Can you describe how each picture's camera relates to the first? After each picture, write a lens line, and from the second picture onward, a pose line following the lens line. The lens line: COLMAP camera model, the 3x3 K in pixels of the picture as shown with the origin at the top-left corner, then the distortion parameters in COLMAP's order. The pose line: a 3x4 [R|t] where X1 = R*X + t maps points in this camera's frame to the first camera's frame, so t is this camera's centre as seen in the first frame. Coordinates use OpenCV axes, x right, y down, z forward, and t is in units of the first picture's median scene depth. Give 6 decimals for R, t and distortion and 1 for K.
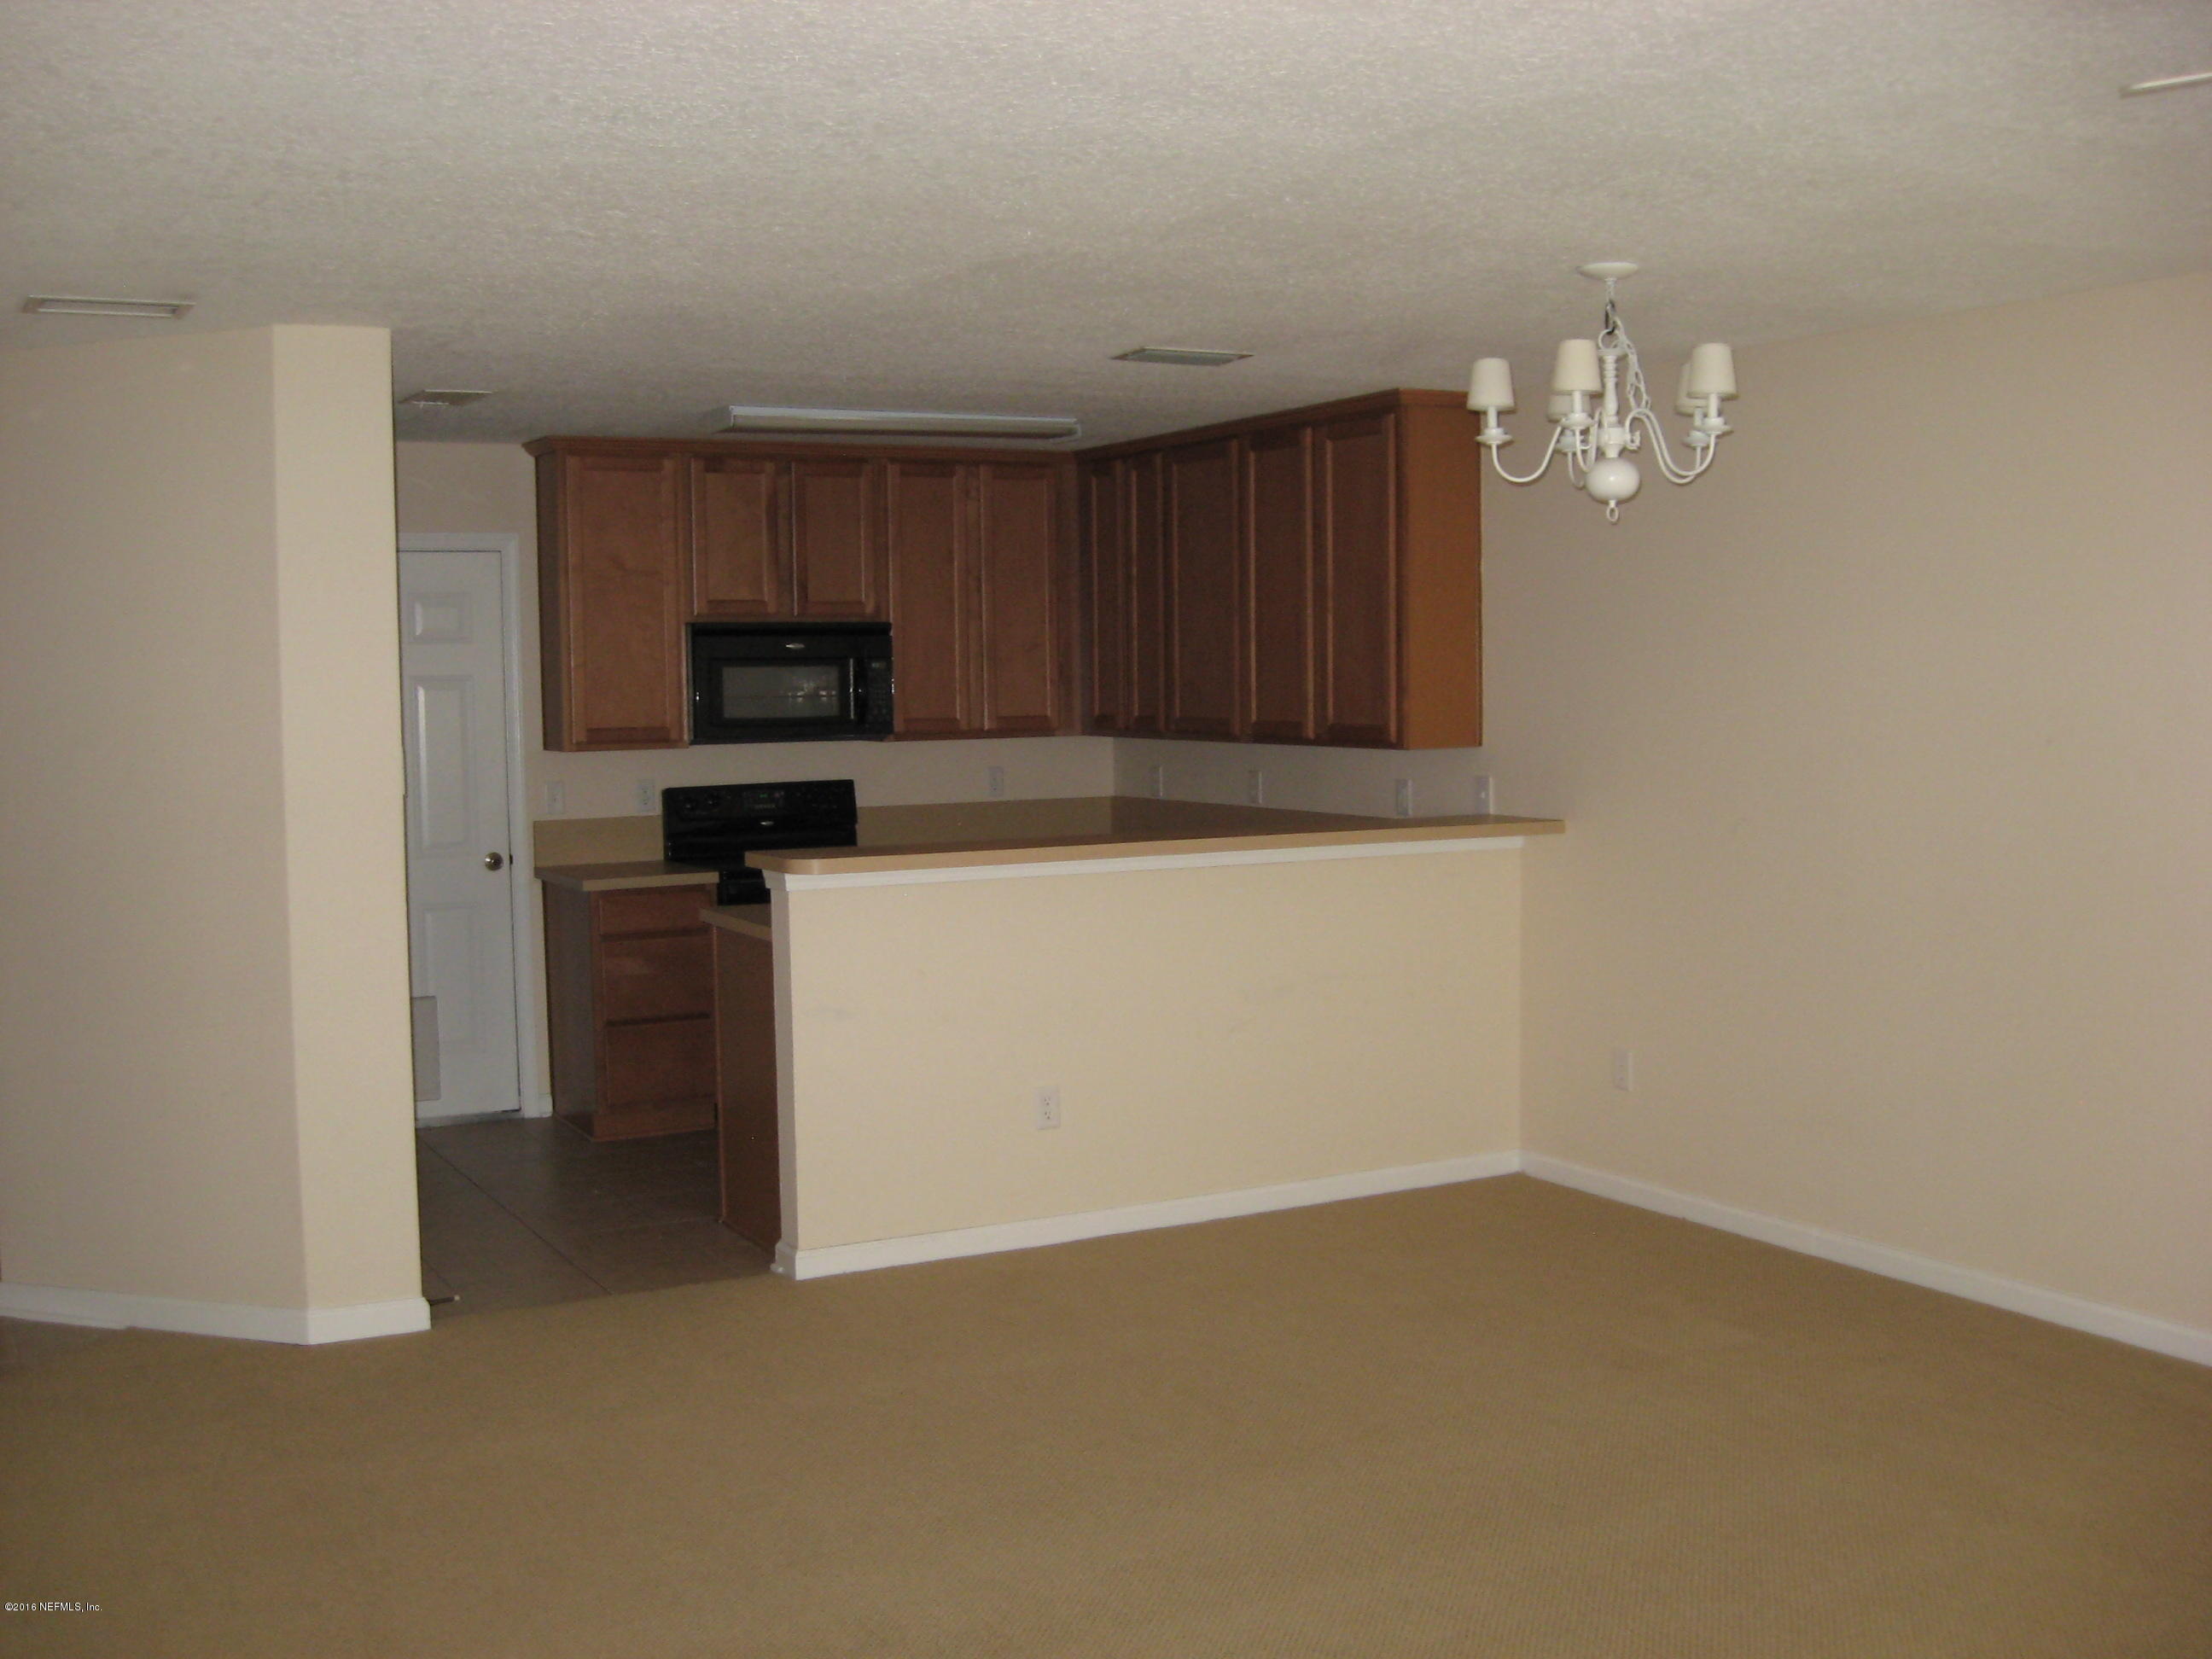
lens RADIAL K [[2375.1, 0, 1106.0], [0, 2375.1, 829.5], [0, 0, 1]] dist [-0.036128, -0.004084]
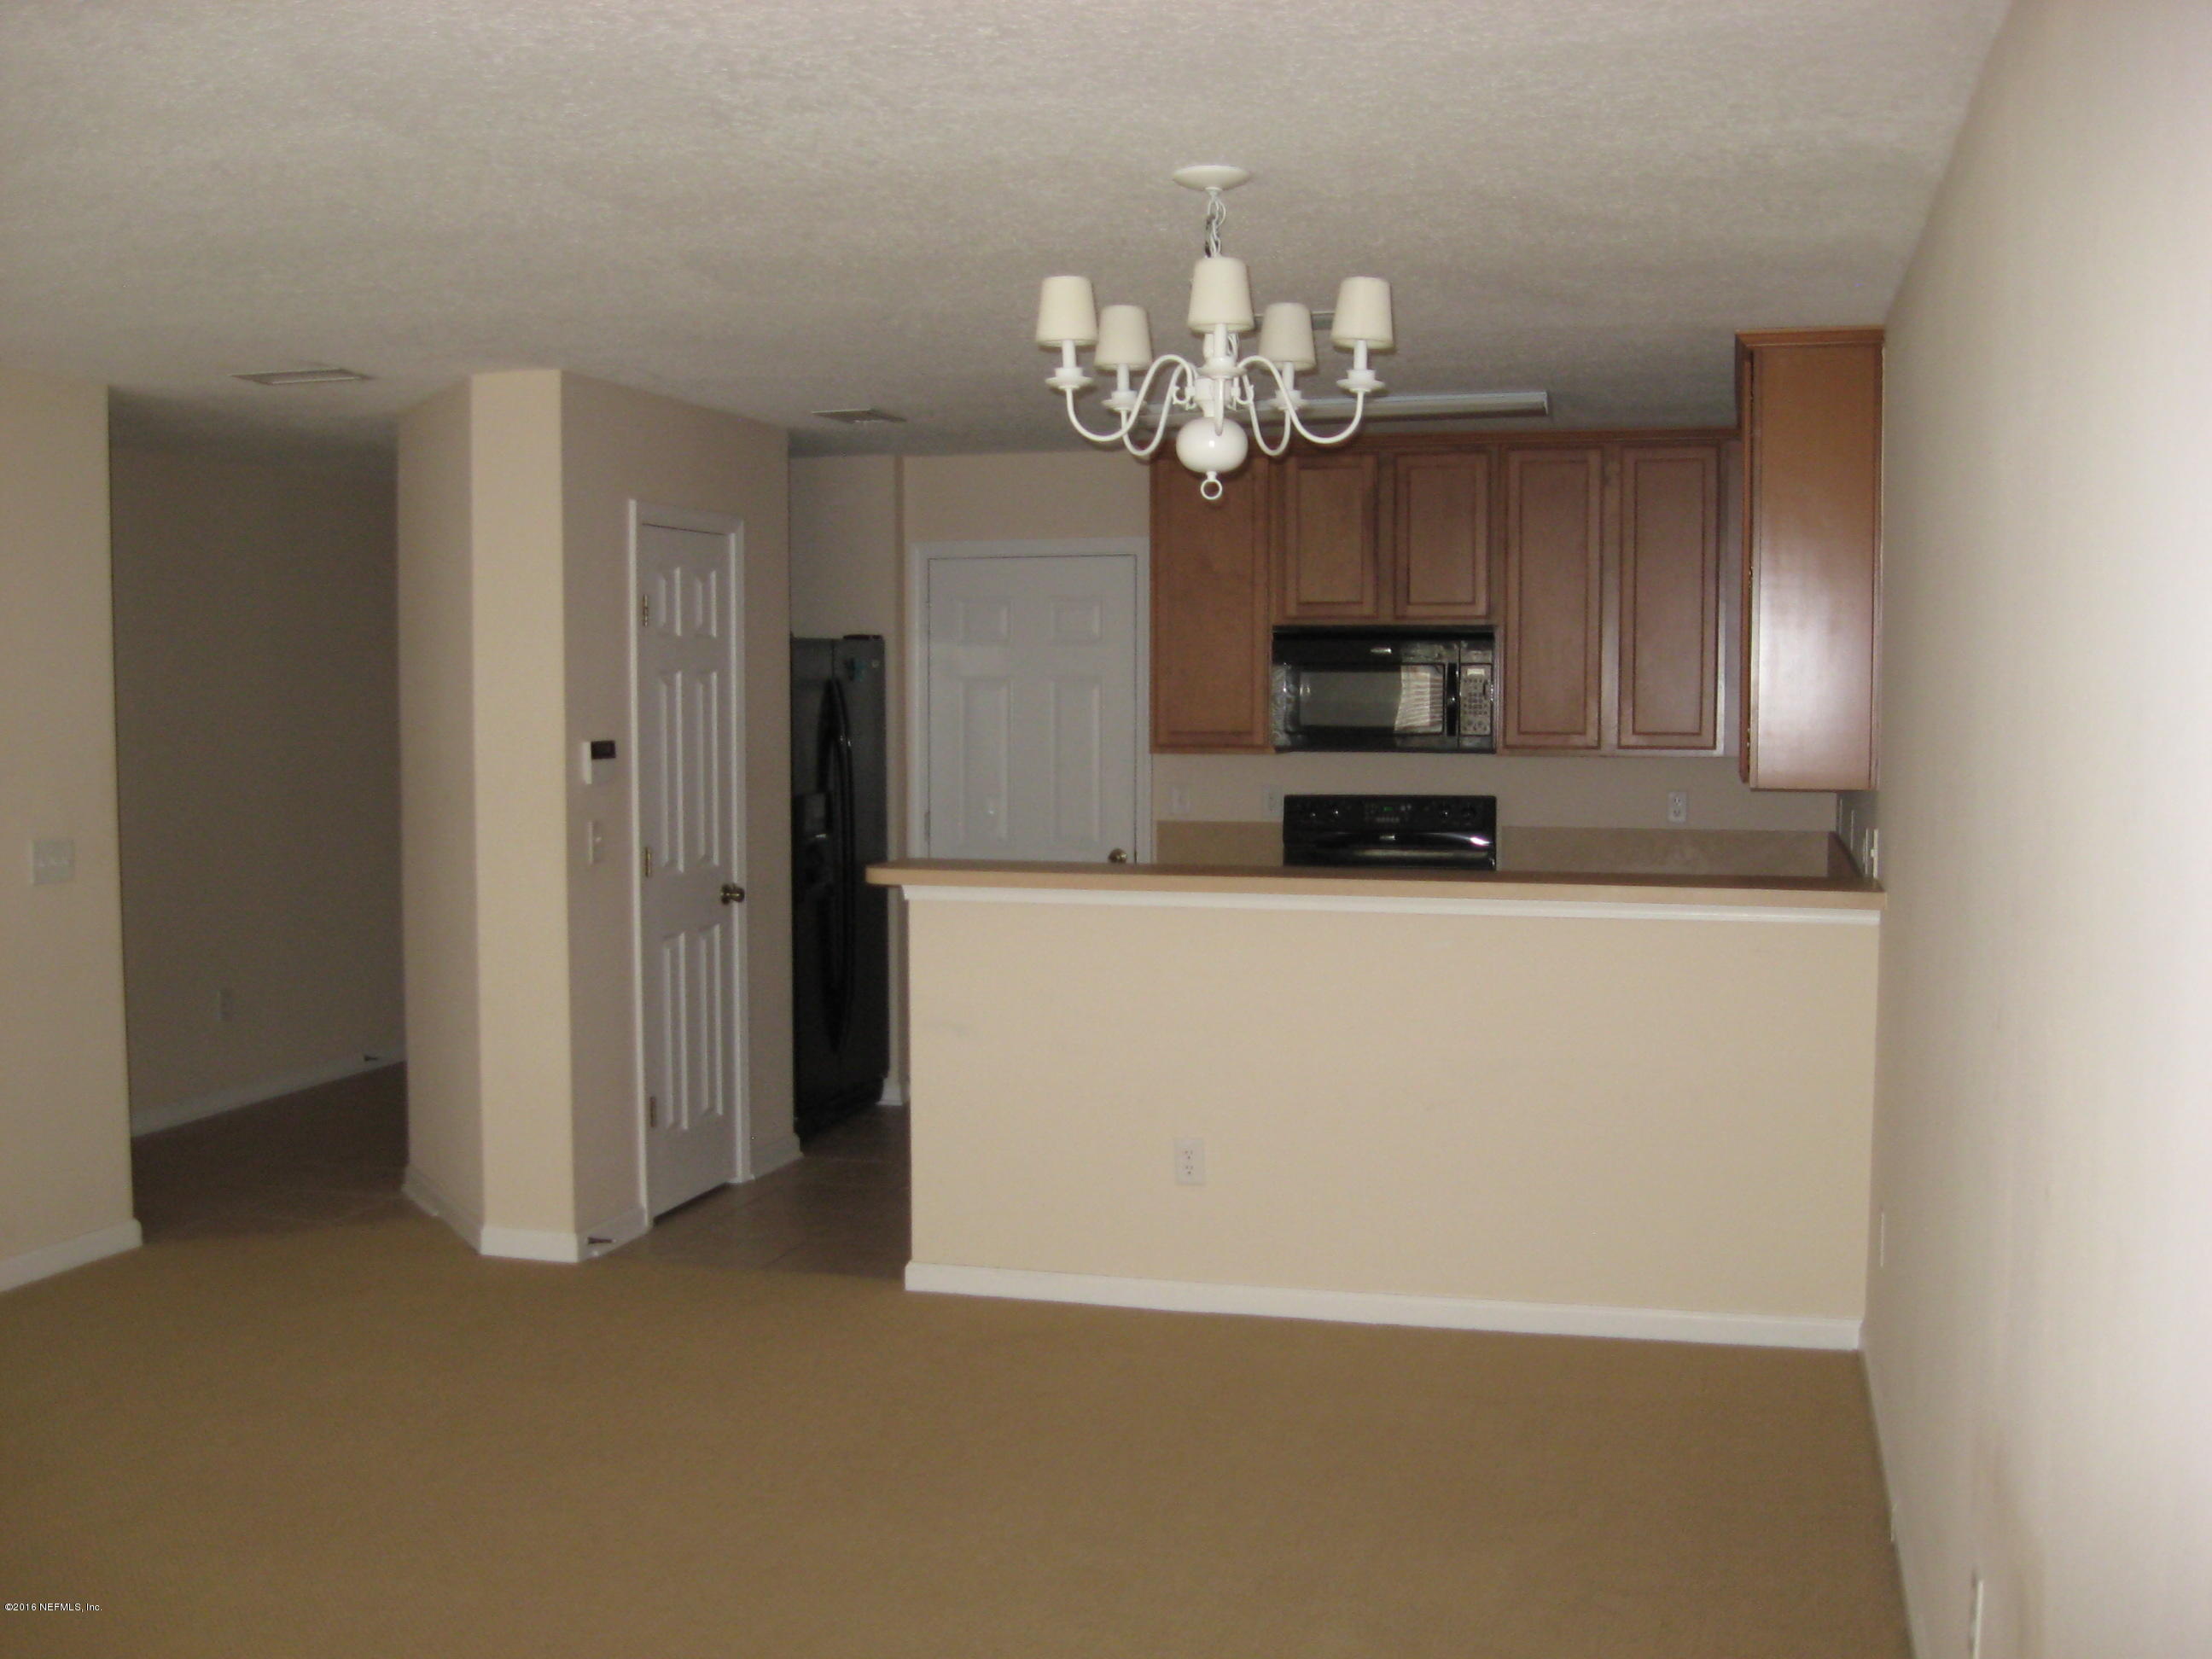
lens RADIAL K [[2375.1, 0, 1106.0], [0, 2375.1, 829.5], [0, 0, 1]] dist [-0.036128, -0.004084]
pose [[0.725993, 0.059383, -0.685134, 0.446845], [-0.058829, 0.997976, 0.024161, -0.023305], [0.685182, 0.022765, 0.728016, 0.248826]]
